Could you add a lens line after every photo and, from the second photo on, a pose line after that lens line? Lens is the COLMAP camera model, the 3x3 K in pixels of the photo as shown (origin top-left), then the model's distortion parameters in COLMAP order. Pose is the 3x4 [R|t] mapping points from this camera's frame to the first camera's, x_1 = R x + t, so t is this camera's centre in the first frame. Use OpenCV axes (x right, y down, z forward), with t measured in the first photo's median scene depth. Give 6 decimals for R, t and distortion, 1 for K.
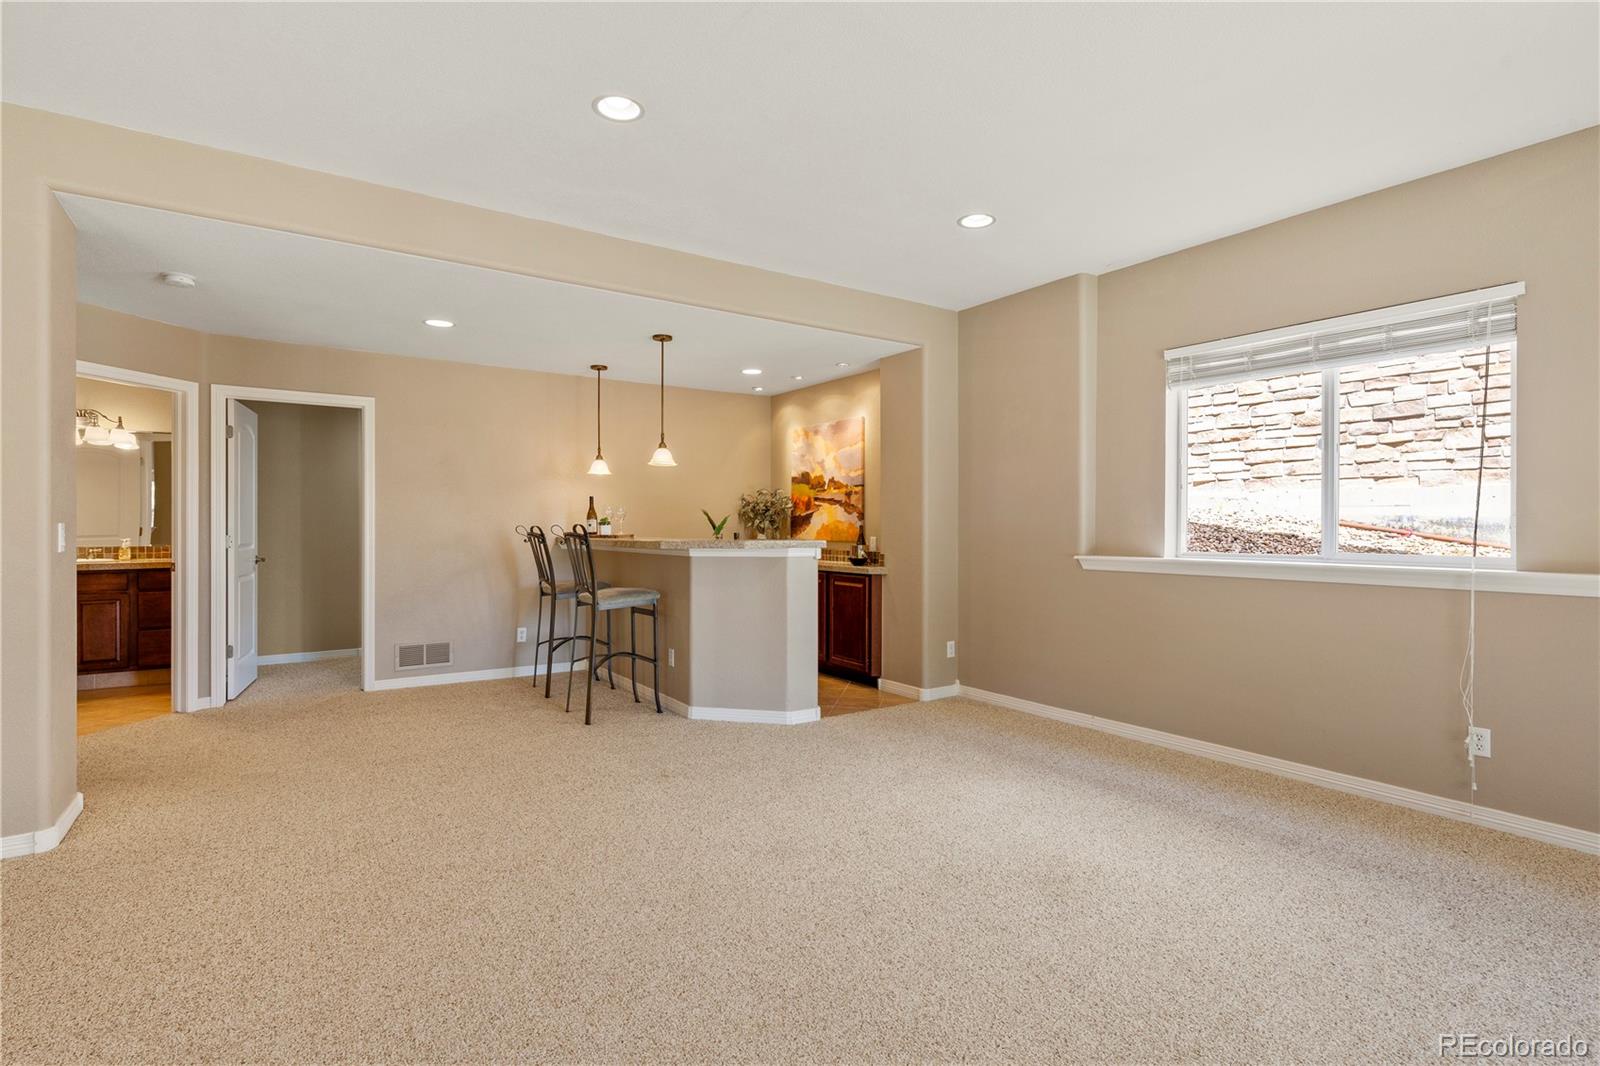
lens RADIAL K [[781.8, 0, 794.1], [0, 781.8, 530.4], [0, 0, 1]] dist [-0.001728, 0.000031]
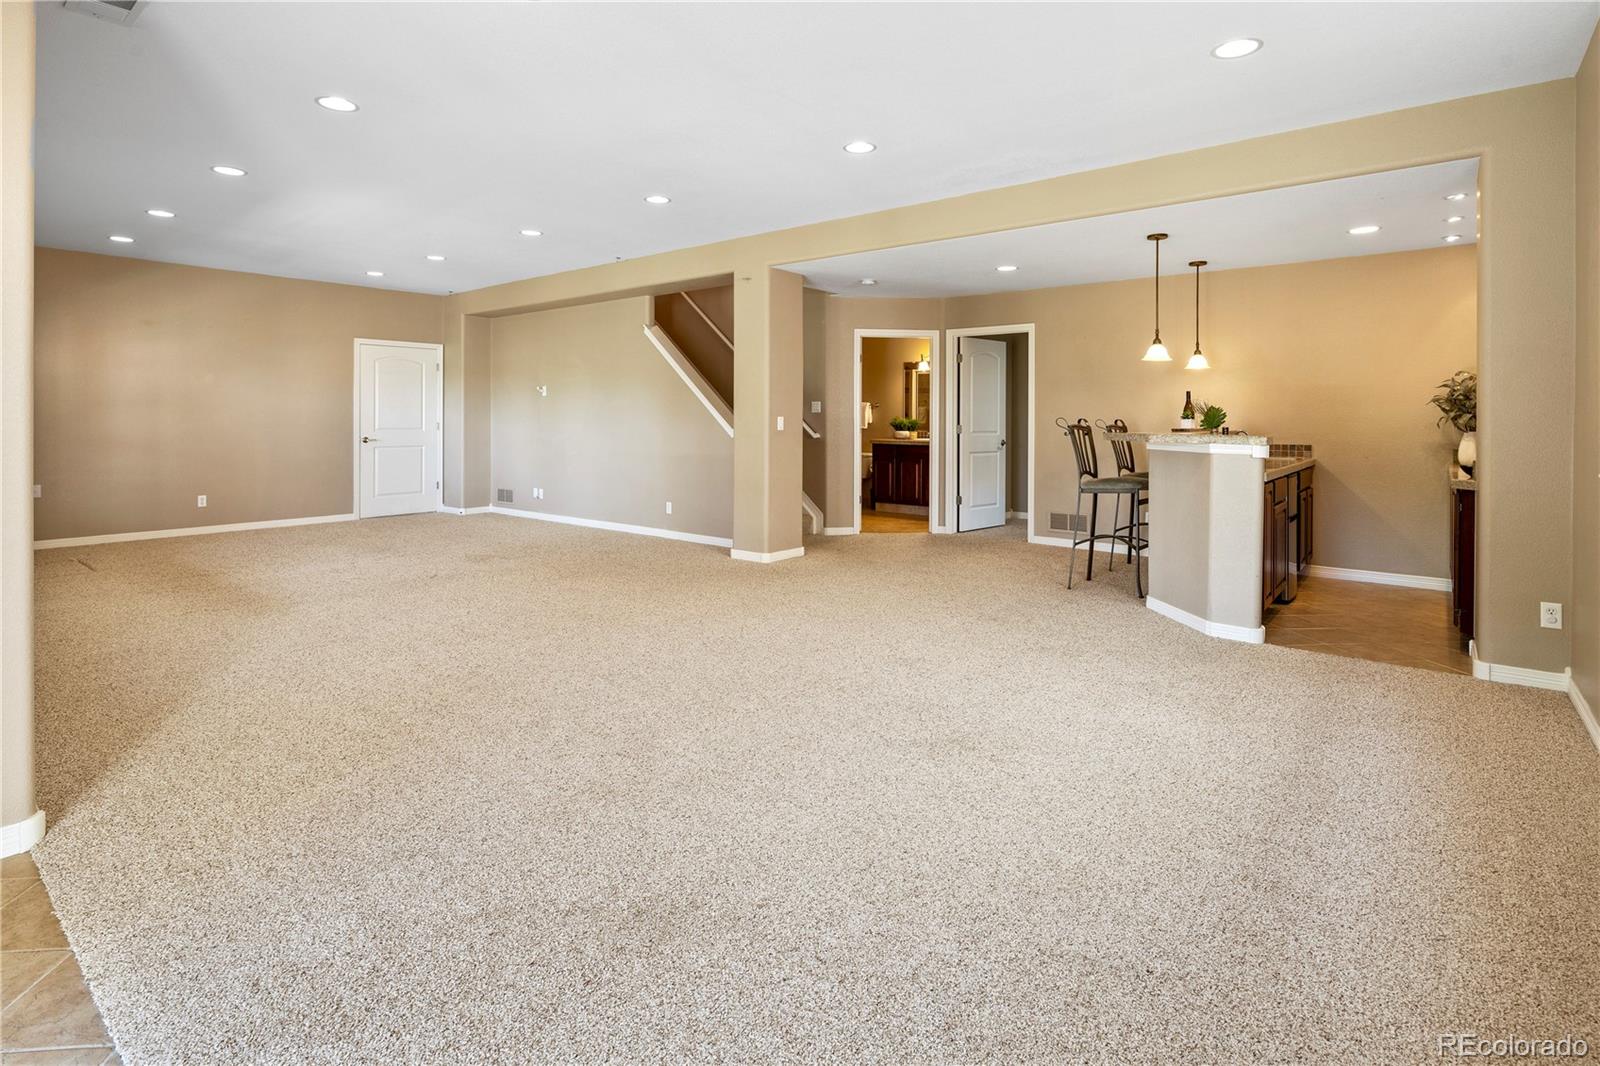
lens RADIAL K [[781.8, 0, 776.0], [0, 781.8, 428.9], [0, 0, 1]] dist [-0.001728, 0.000031]
pose [[0.271805, 0.012747, -0.962268, 0.560289], [-0.007883, 0.999908, 0.011020, -0.000835], [0.962320, 0.004590, 0.271881, 0.194316]]
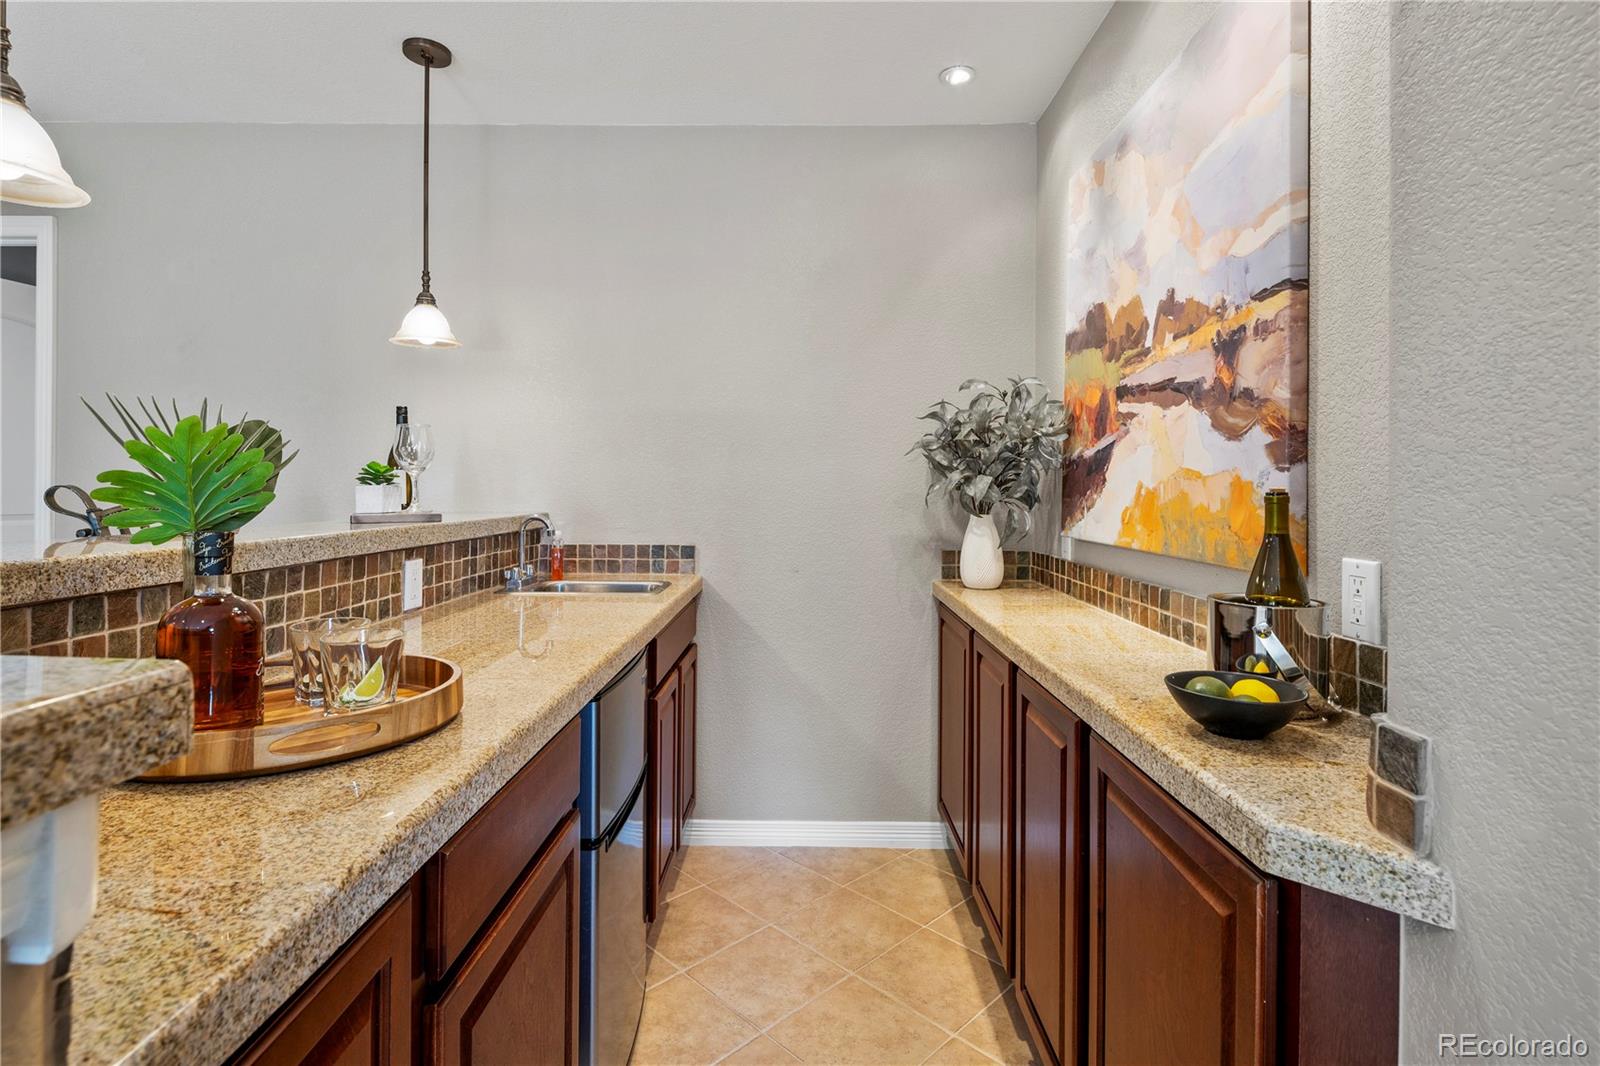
lens RADIAL K [[781.8, 0, 793.0], [0, 781.8, 484.2], [0, 0, 1]] dist [-0.001728, 0.000031]
pose [[0.825586, 0.004550, -0.564258, 0.093540], [-0.011160, 0.999904, -0.008266, -0.005734], [0.564166, 0.013121, 0.825557, 0.774480]]
